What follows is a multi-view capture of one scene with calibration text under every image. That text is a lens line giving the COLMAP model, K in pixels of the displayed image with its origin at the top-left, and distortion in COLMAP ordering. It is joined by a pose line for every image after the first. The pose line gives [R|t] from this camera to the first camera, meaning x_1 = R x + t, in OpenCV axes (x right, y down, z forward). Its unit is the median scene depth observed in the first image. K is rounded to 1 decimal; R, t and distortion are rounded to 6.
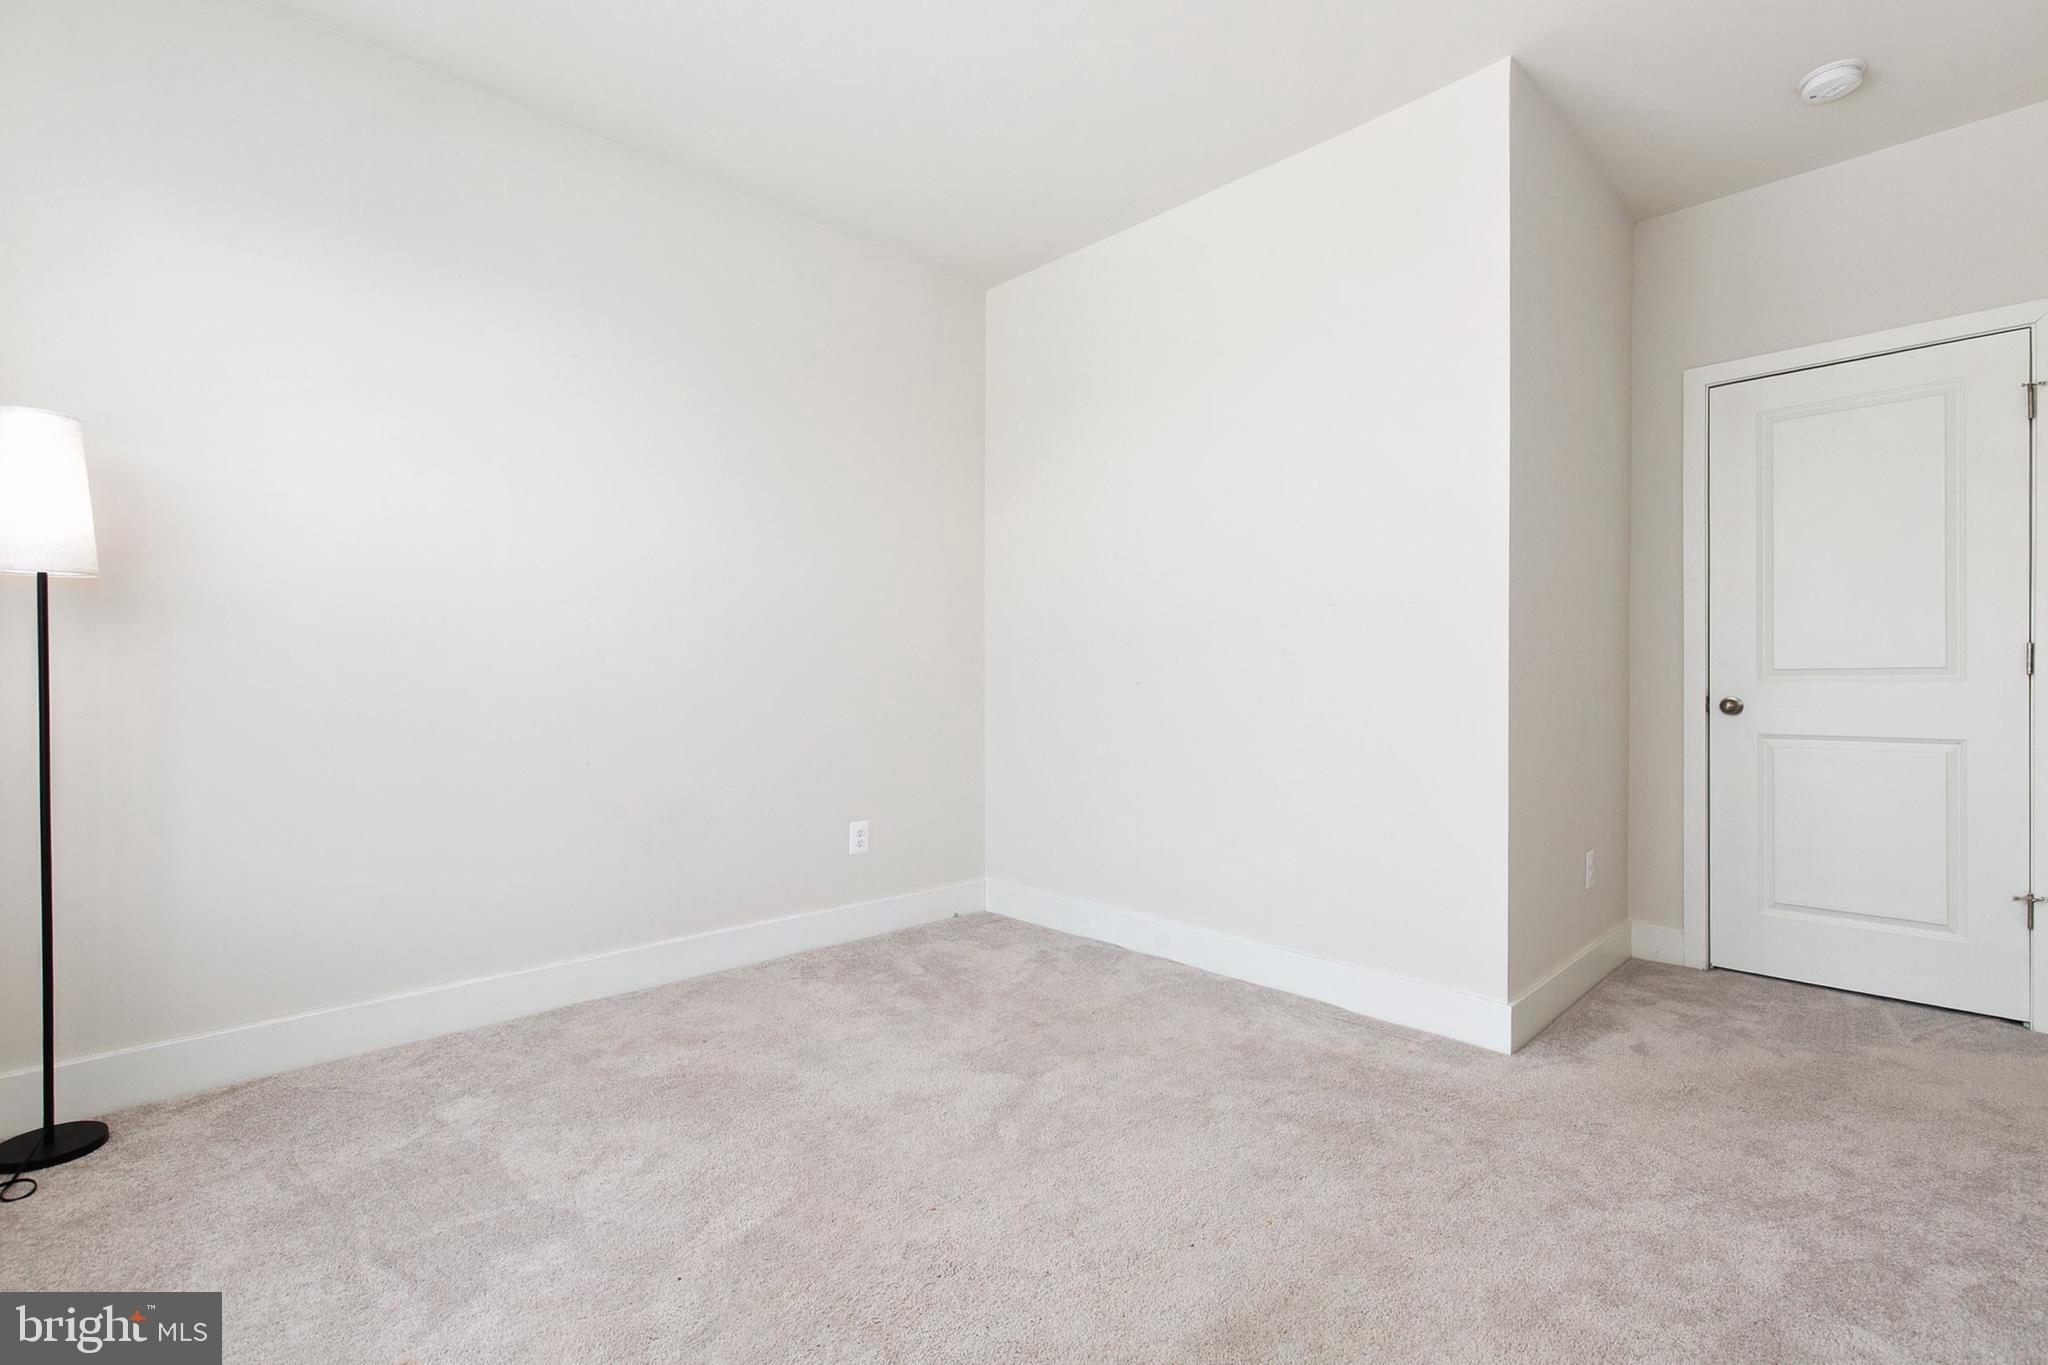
lens RADIAL K [[931.4, 0, 1019.2], [0, 931.4, 685.8], [0, 0, 1]] dist [0.010010, 0.000213]
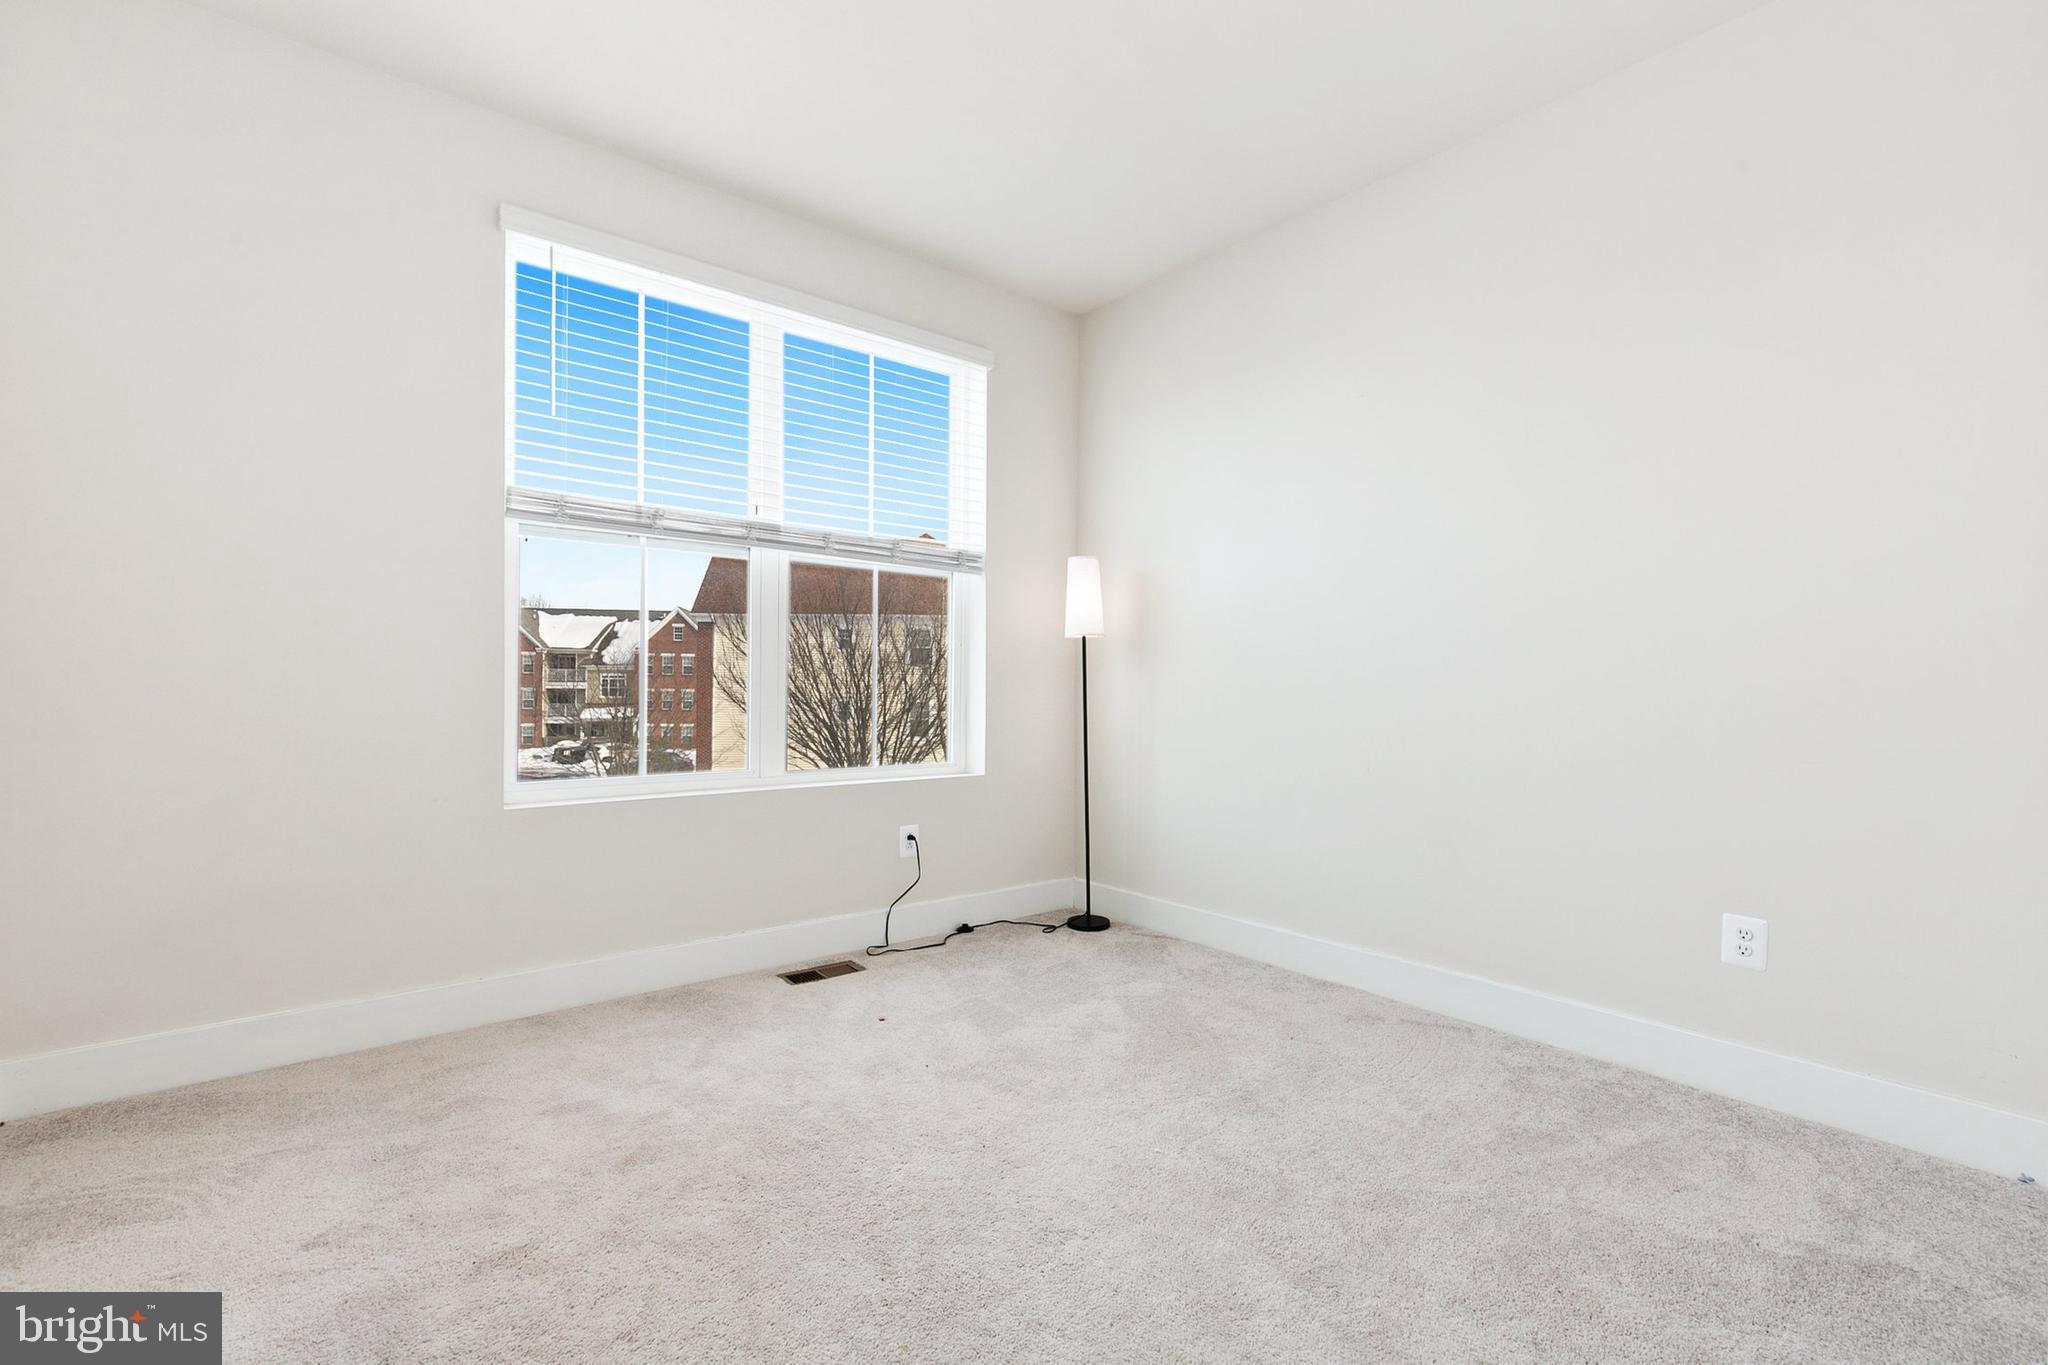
lens RADIAL K [[931.4, 0, 1019.2], [0, 931.4, 685.8], [0, 0, 1]] dist [0.010010, 0.000213]
pose [[-0.100247, -0.005132, -0.994949, 0.657310], [-0.014723, 0.999885, -0.003674, -0.002881], [0.994854, 0.014281, -0.100311, 0.720092]]
